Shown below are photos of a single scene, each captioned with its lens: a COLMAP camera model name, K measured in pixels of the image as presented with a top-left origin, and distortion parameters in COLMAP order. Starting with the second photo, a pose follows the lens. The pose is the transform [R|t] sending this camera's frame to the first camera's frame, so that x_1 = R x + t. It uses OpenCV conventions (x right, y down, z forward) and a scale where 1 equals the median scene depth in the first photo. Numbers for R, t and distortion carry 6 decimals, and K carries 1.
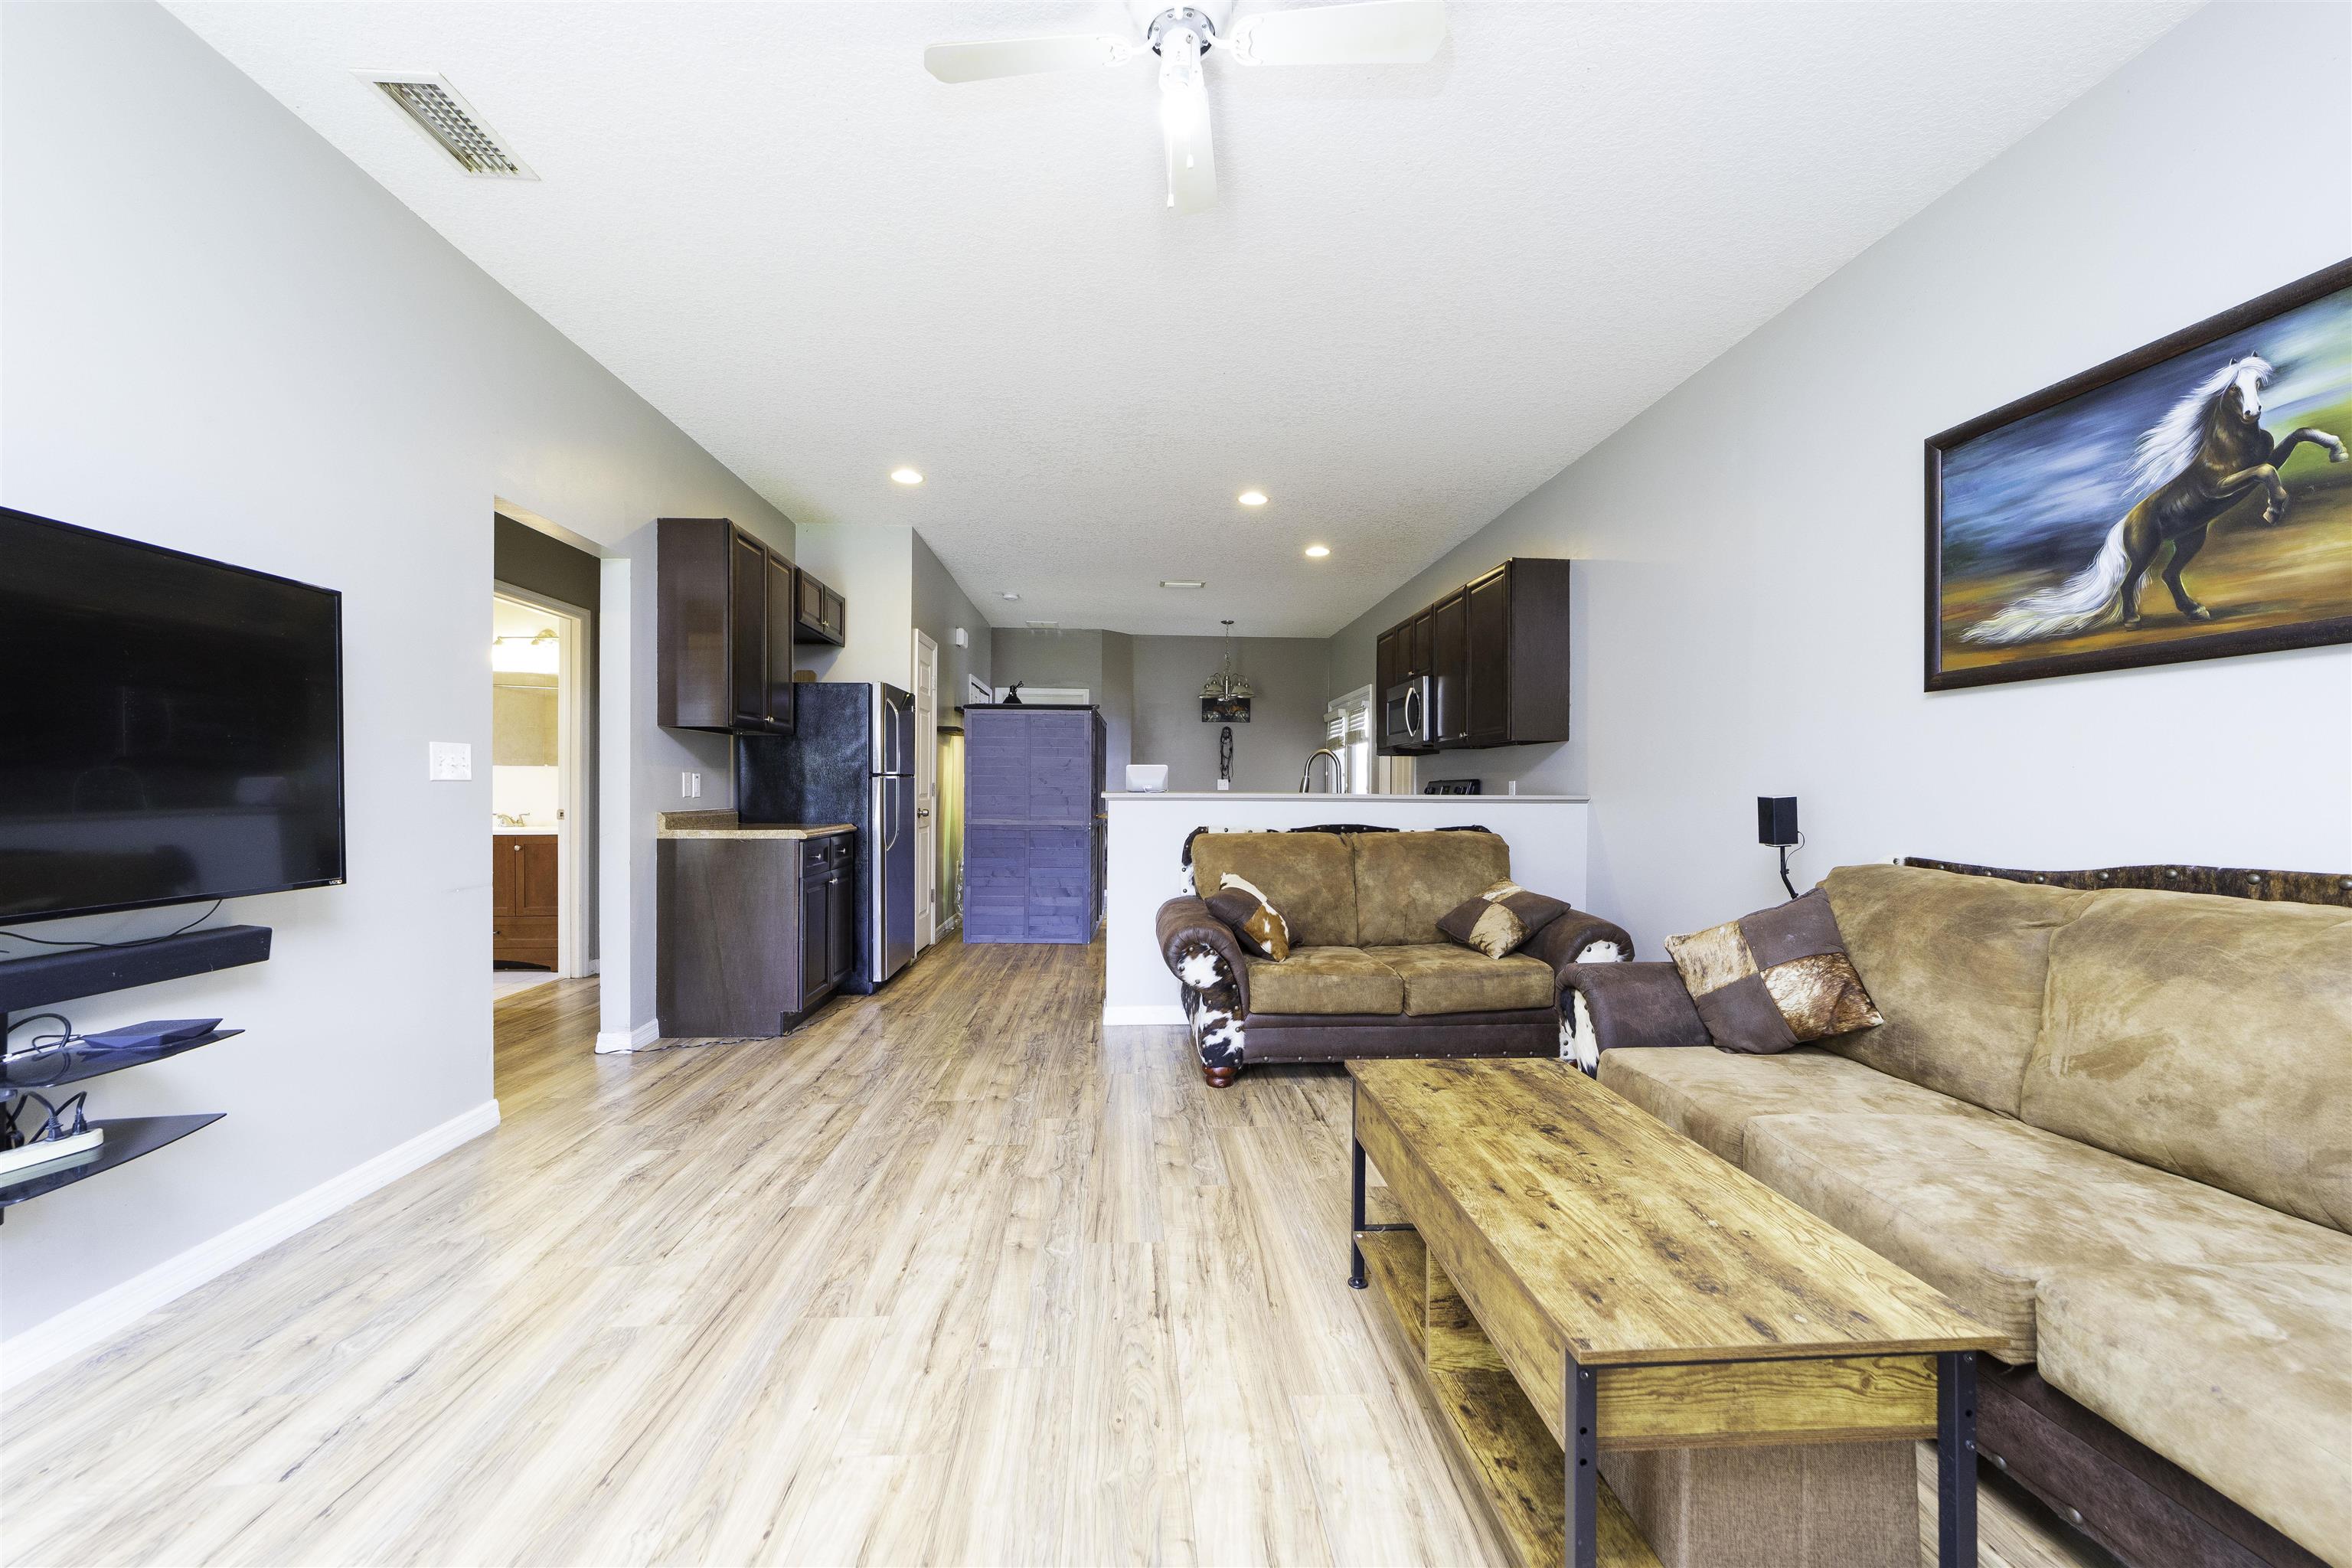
lens RADIAL K [[897.7, 0, 1173.9], [0, 897.7, 789.3], [0, 0, 1]] dist [-0.017495, 0.008850]
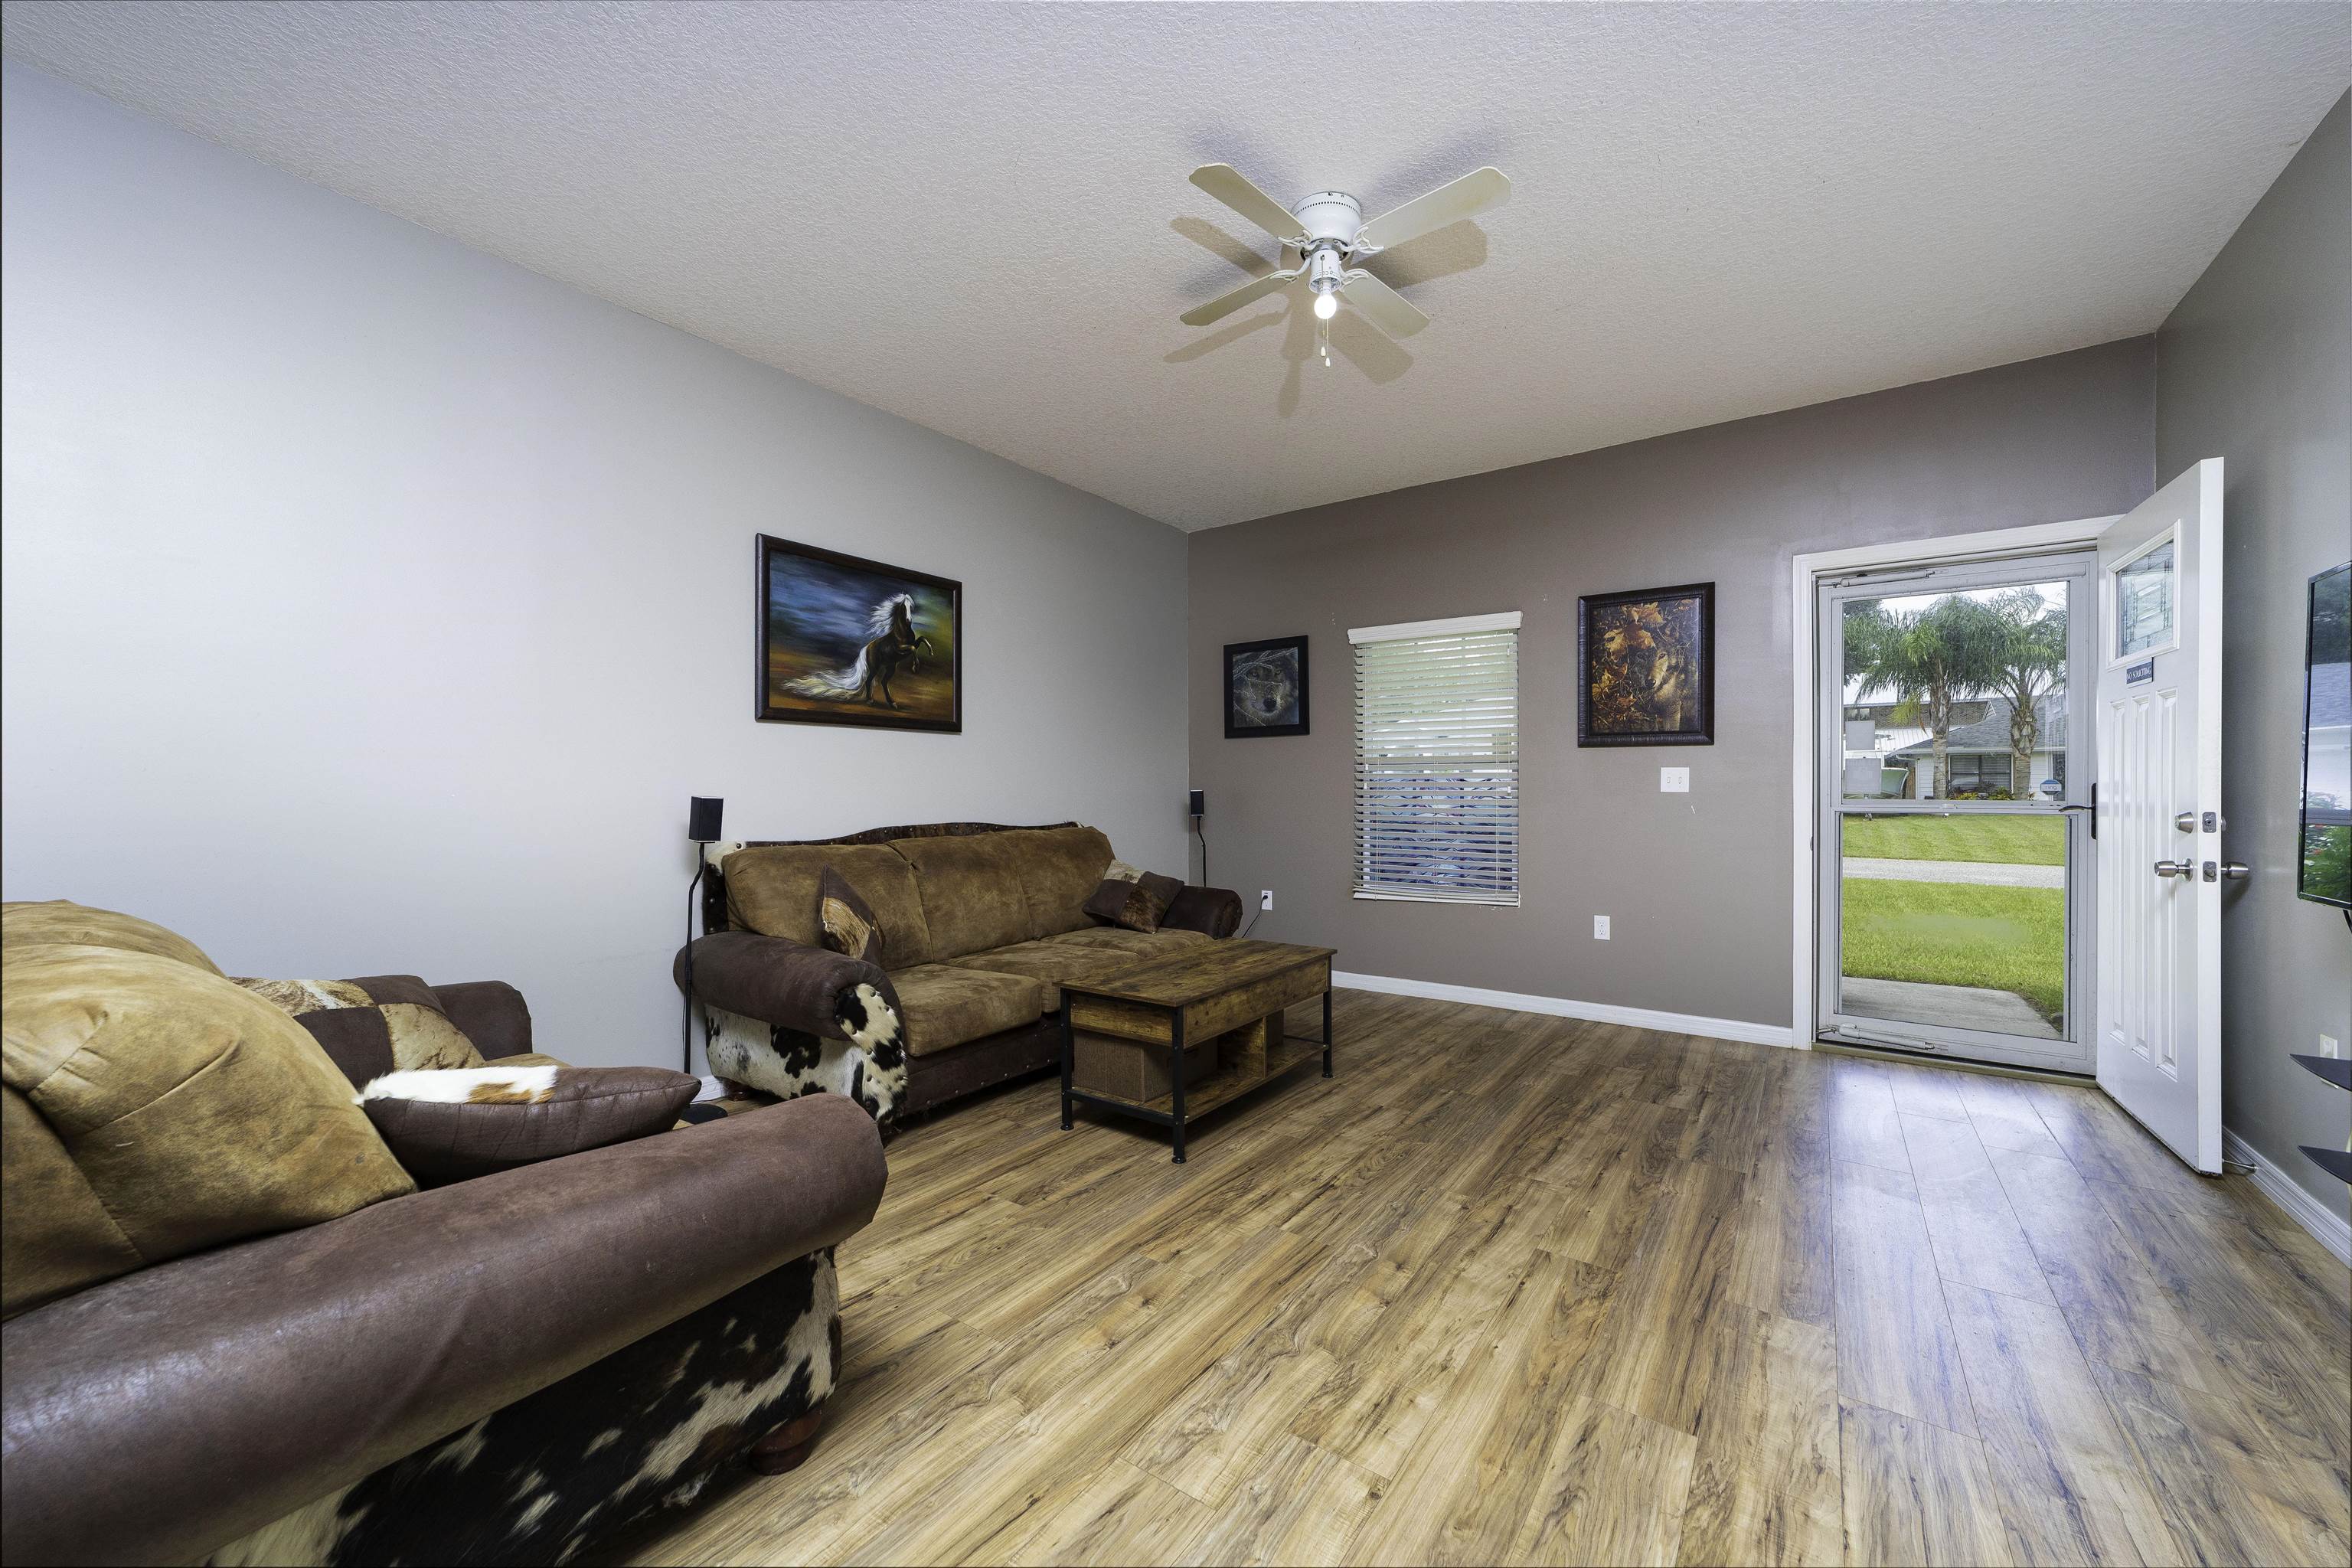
lens RADIAL K [[897.7, 0, 1173.9], [0, 897.7, 789.3], [0, 0, 1]] dist [-0.017495, 0.008850]
pose [[-0.771998, -0.003432, 0.635616, -0.541206], [-0.001062, 0.999991, 0.004111, -0.007796], [-0.635624, 0.002499, -0.771995, 1.723993]]
